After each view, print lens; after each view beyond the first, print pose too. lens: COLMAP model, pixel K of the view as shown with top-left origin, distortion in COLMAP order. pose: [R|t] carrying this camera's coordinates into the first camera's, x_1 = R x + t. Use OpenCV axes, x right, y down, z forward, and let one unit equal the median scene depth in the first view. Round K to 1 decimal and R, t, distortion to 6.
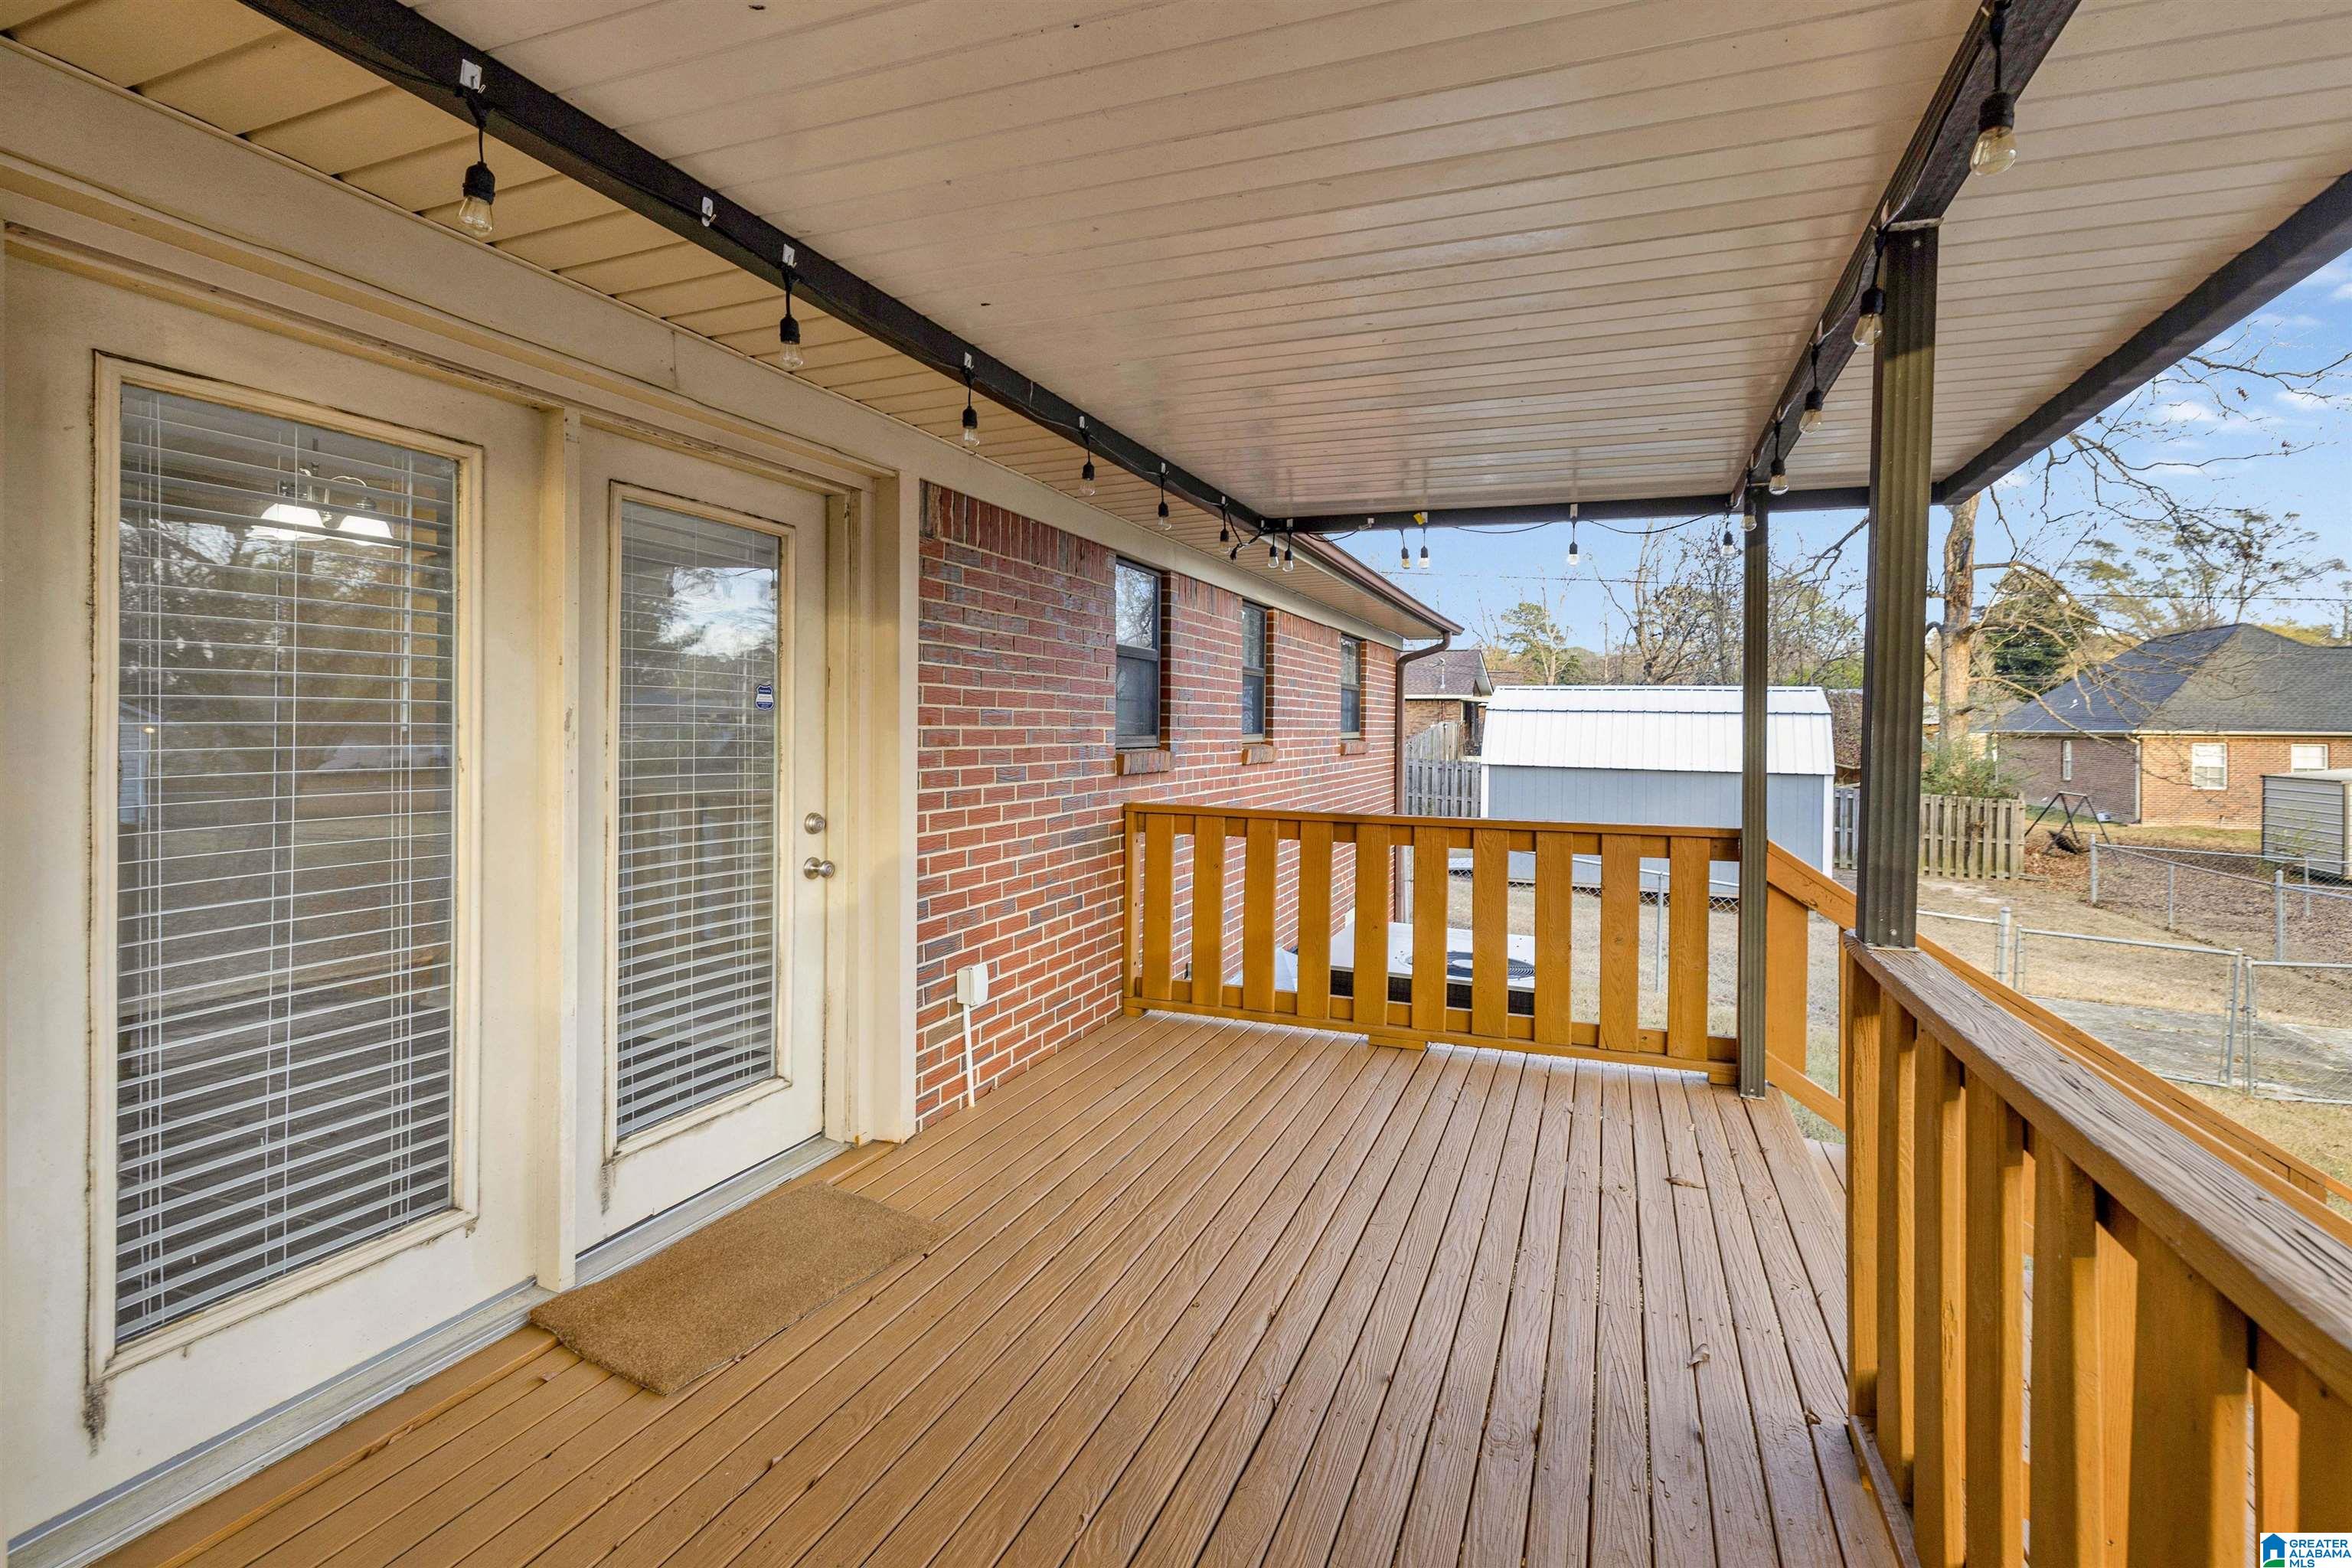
lens RADIAL K [[1030.3, 0, 1167.2], [0, 1030.3, 711.8], [0, 0, 1]] dist [0.000320, 0.000958]
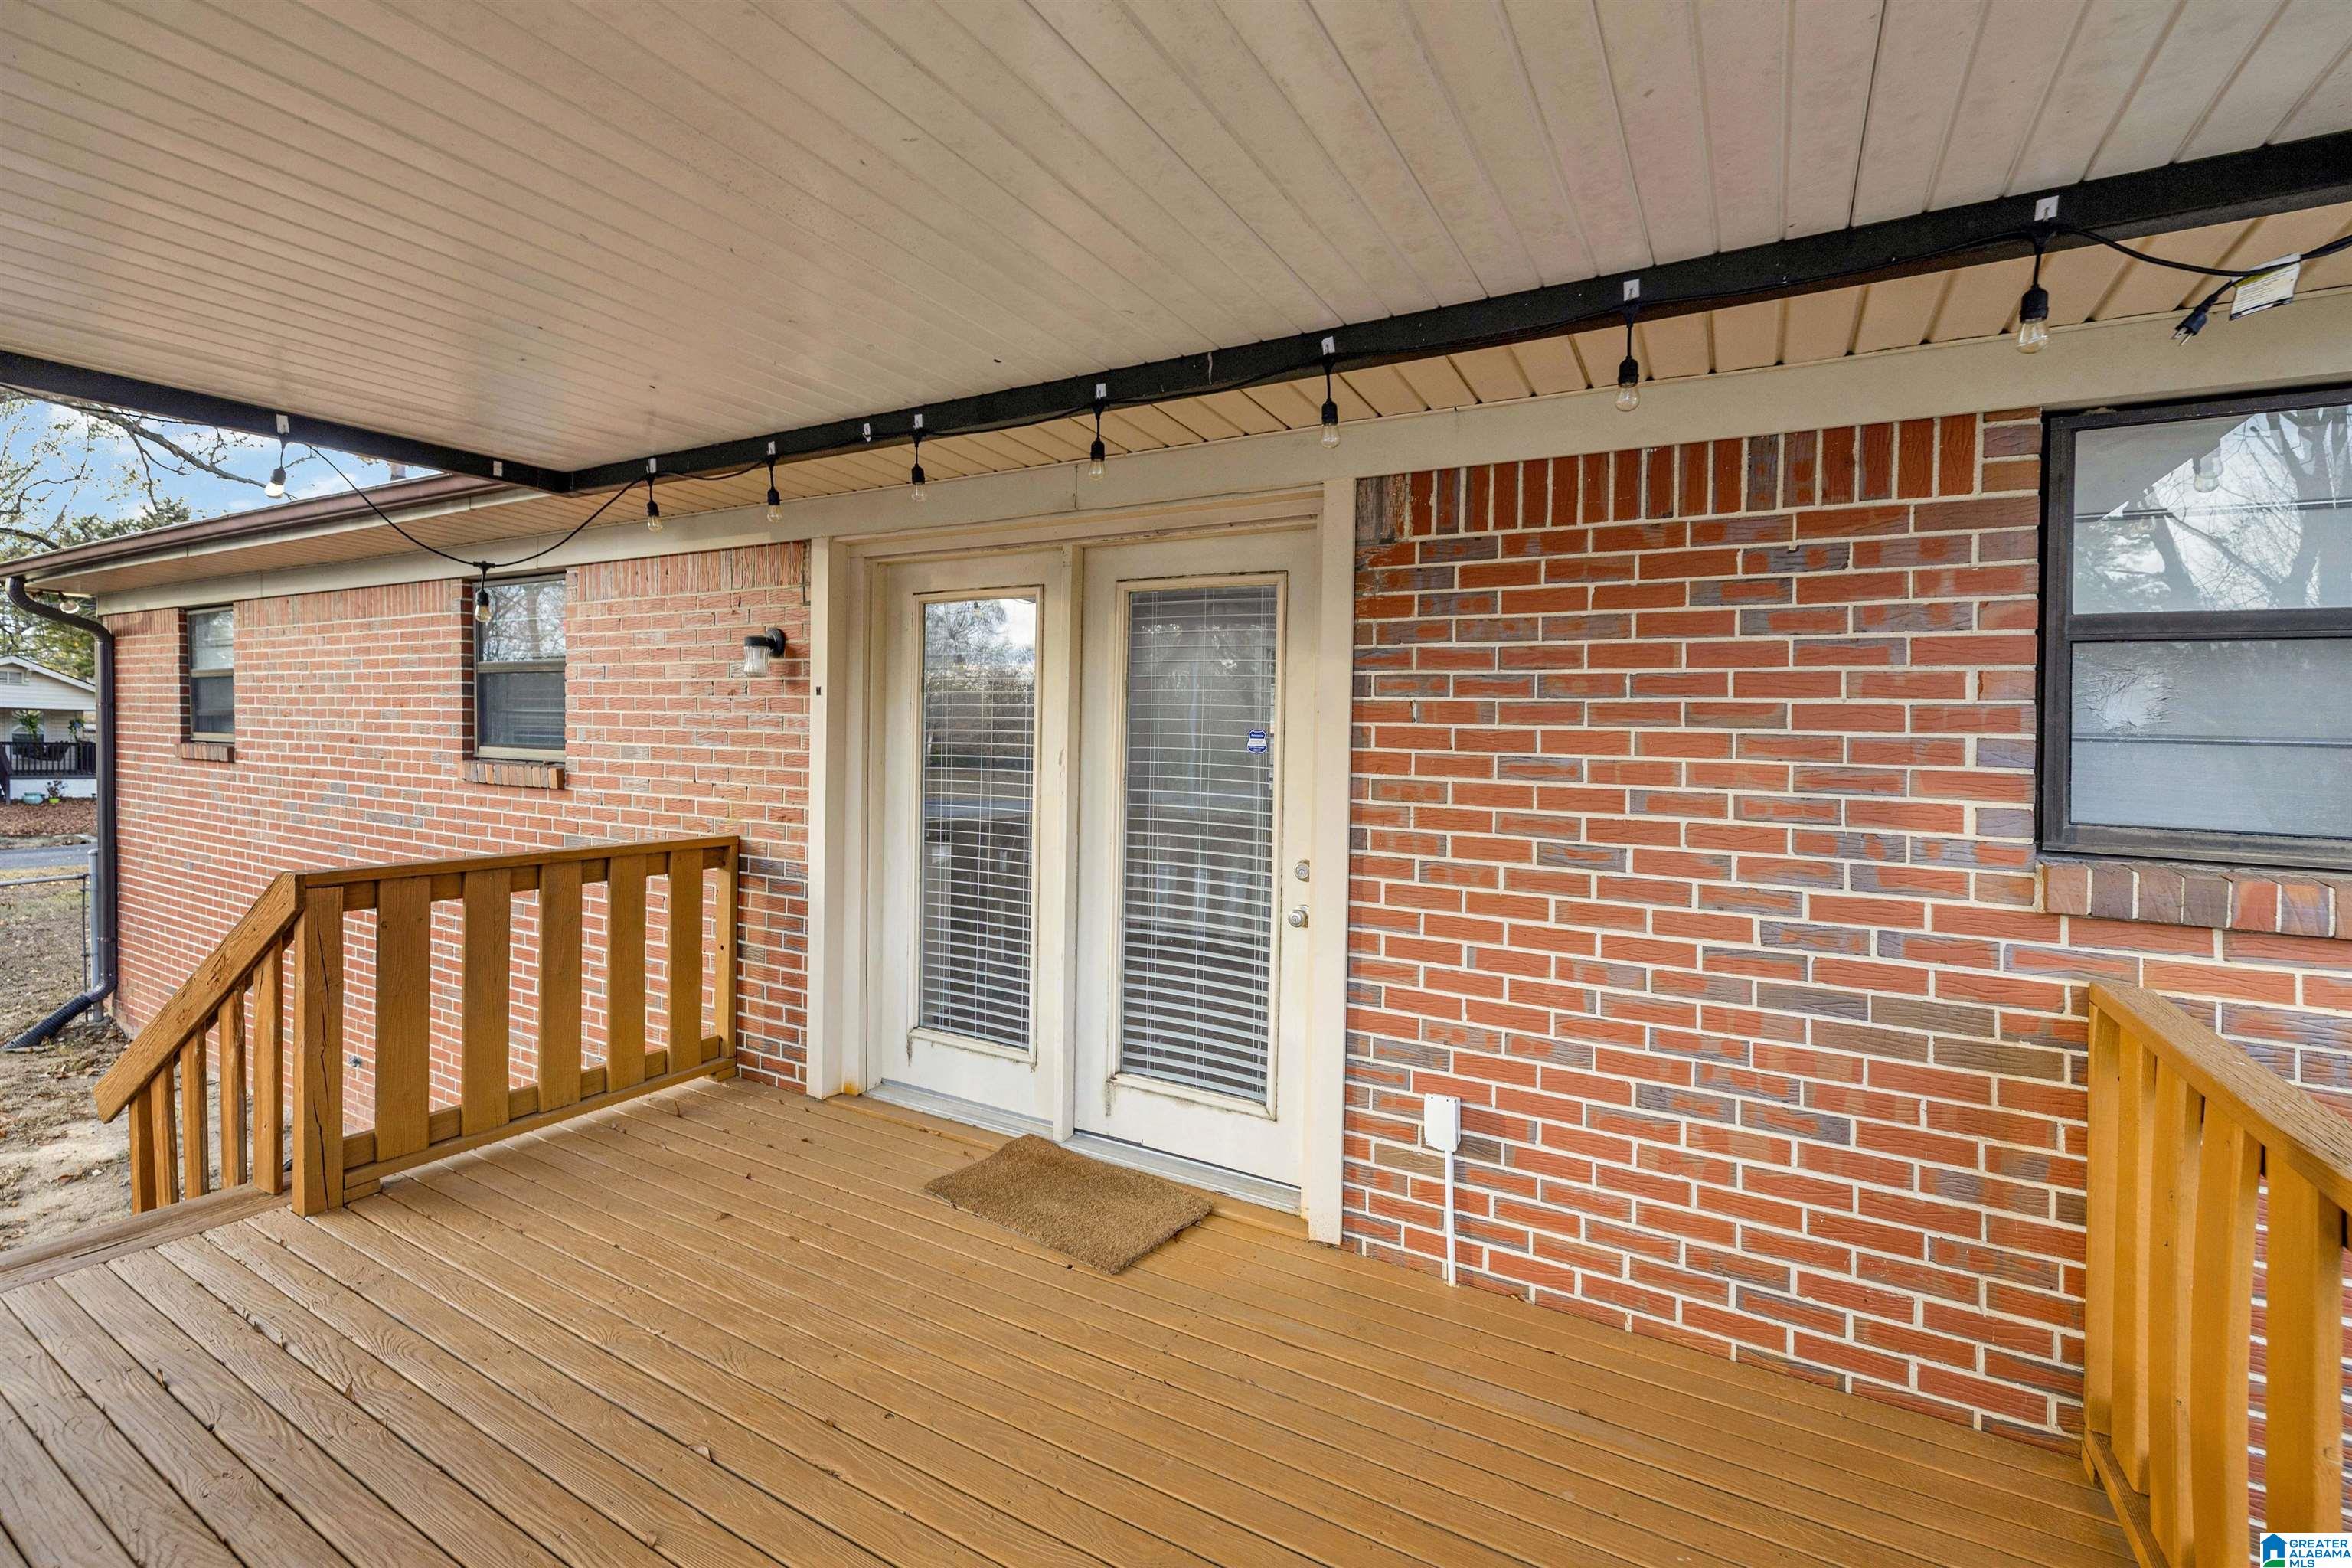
lens RADIAL K [[1030.3, 0, 1166.6], [0, 1030.3, 773.0], [0, 0, 1]] dist [0.000320, 0.000958]
pose [[-0.115997, 0.025229, -0.992929, 0.579410], [-0.009945, 0.999598, 0.026560, -0.007705], [0.993200, 0.012955, -0.115700, 0.890198]]
